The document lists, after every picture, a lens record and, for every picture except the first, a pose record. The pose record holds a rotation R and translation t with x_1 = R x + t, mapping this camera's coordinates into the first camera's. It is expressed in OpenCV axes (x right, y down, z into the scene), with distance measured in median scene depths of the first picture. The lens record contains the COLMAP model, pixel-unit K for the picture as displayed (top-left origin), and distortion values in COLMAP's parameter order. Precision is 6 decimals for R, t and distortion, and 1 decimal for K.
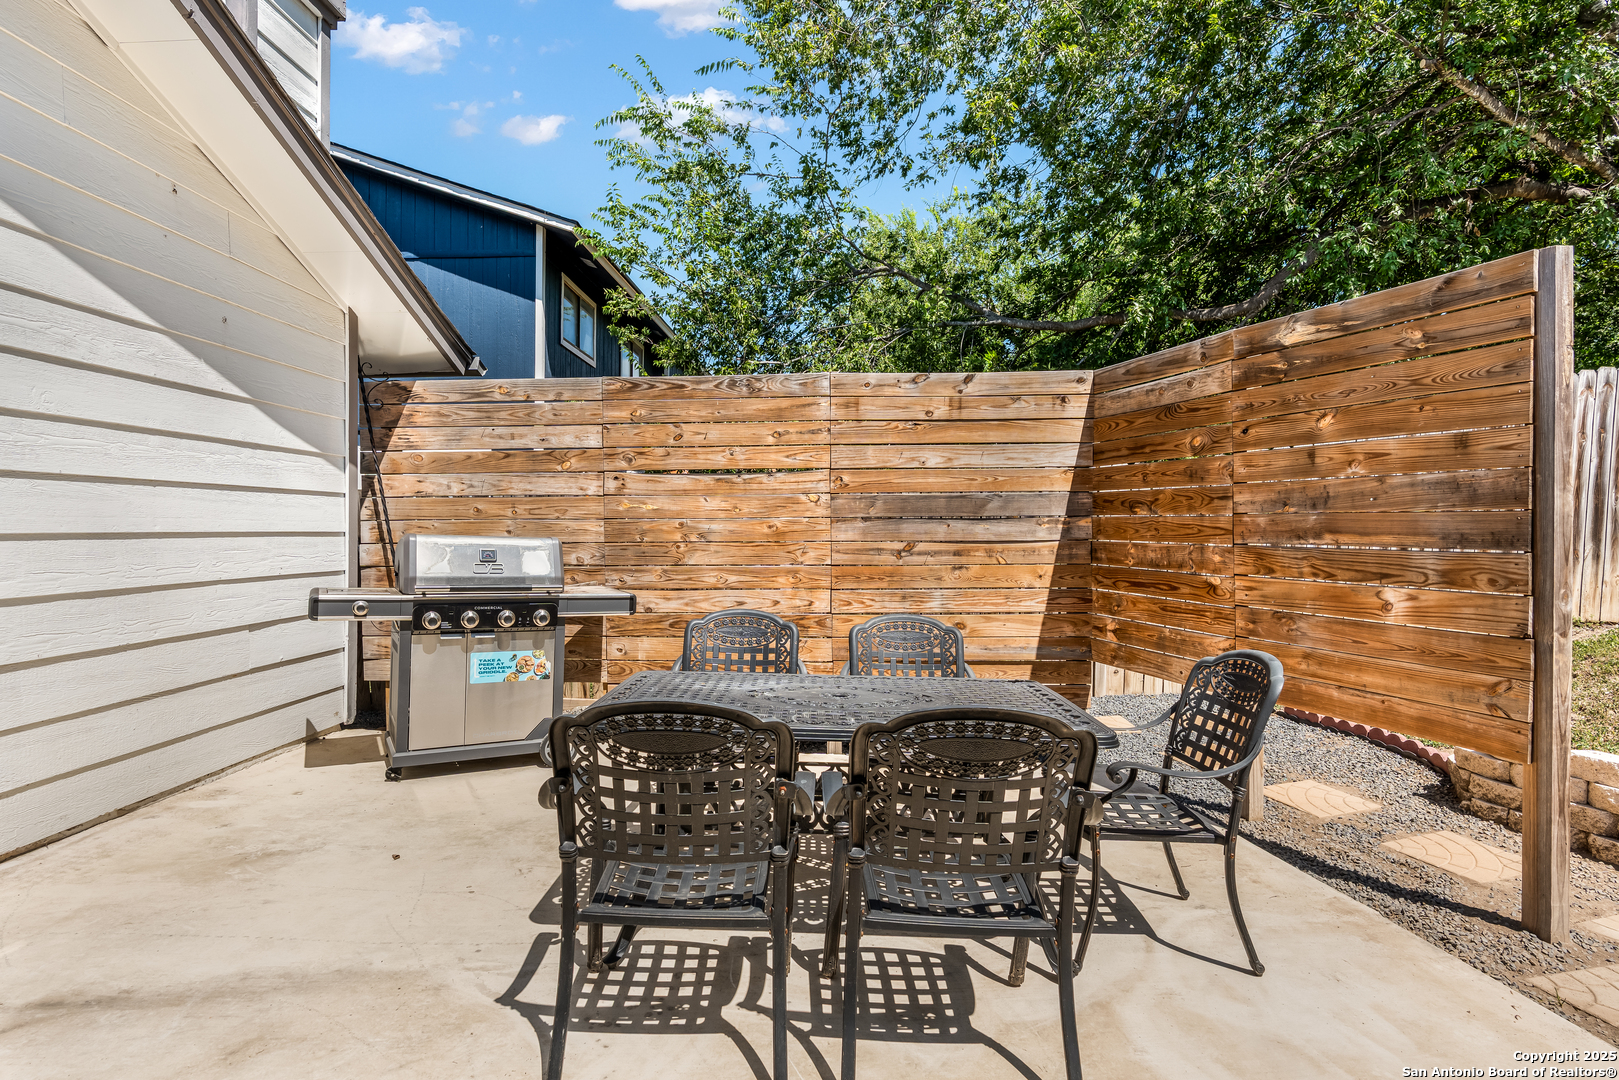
lens RADIAL K [[807.1, 0, 803.2], [0, 807.1, 540.9], [0, 0, 1]] dist [-0.016570, -0.000107]
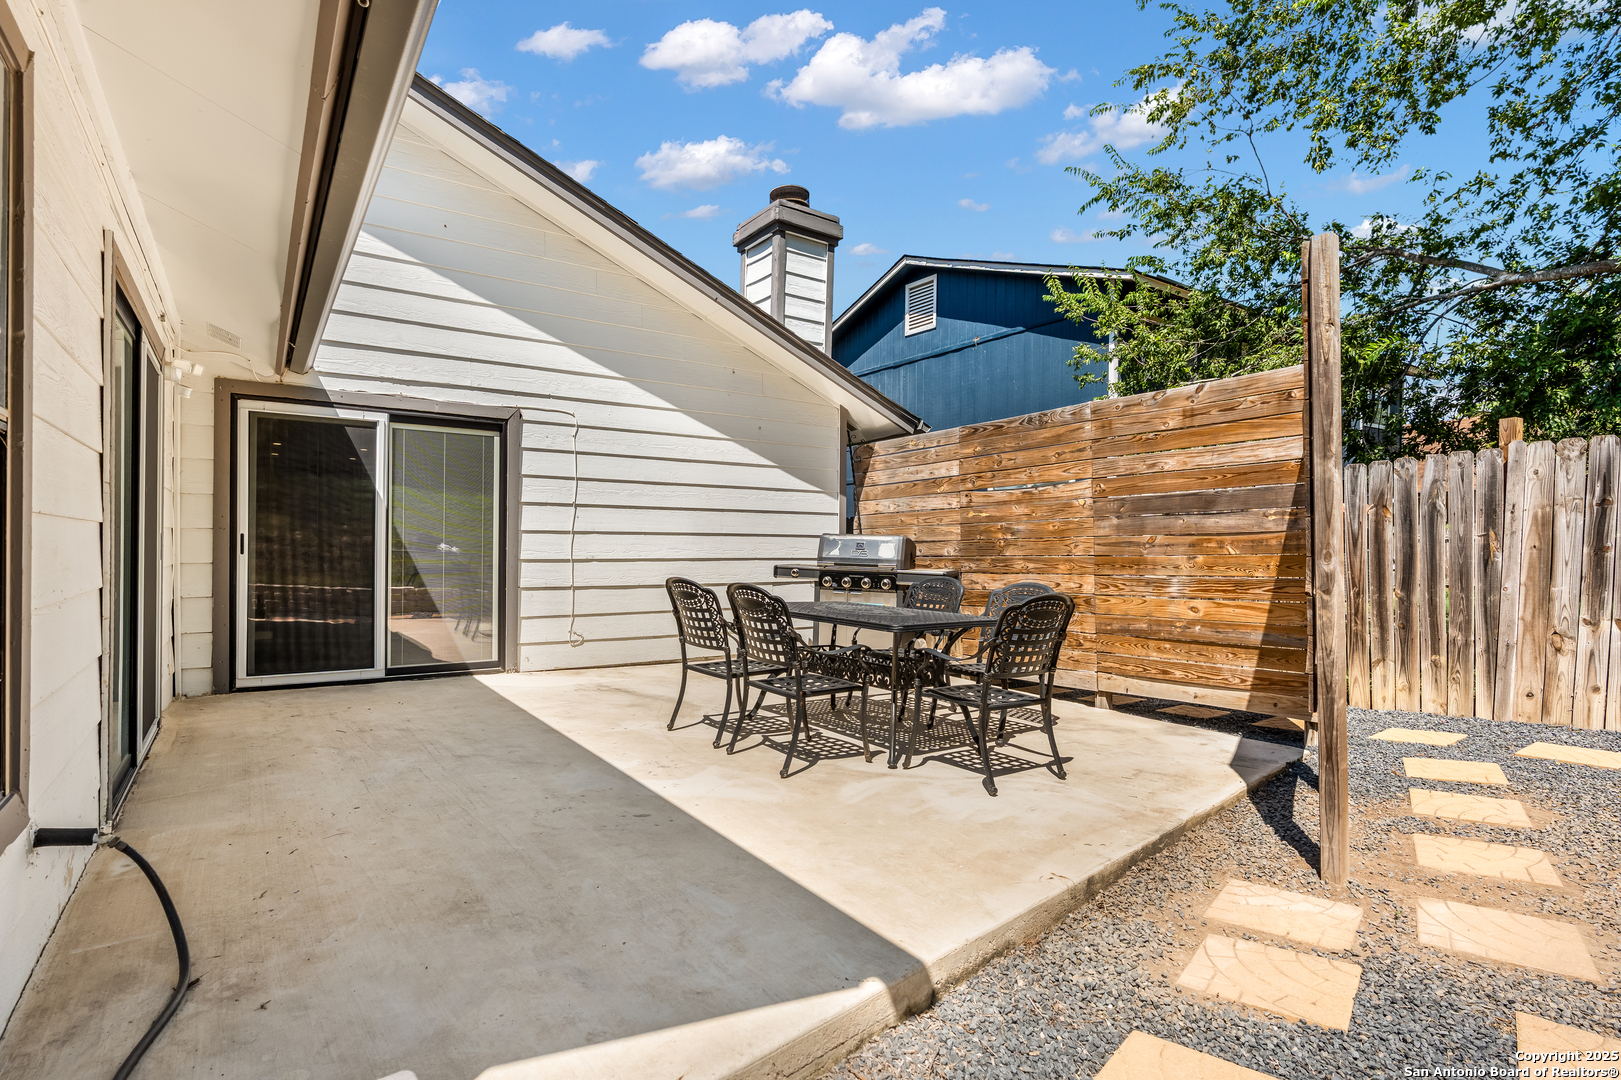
lens RADIAL K [[808.1, 0, 810.4], [0, 808.1, 545.4], [0, 0, 1]] dist [-0.016570, -0.000107]
pose [[0.625031, -0.008986, -0.780548, 0.731380], [-0.012573, 0.999688, -0.021577, 0.046860], [0.780499, 0.023301, 0.624723, -0.118075]]
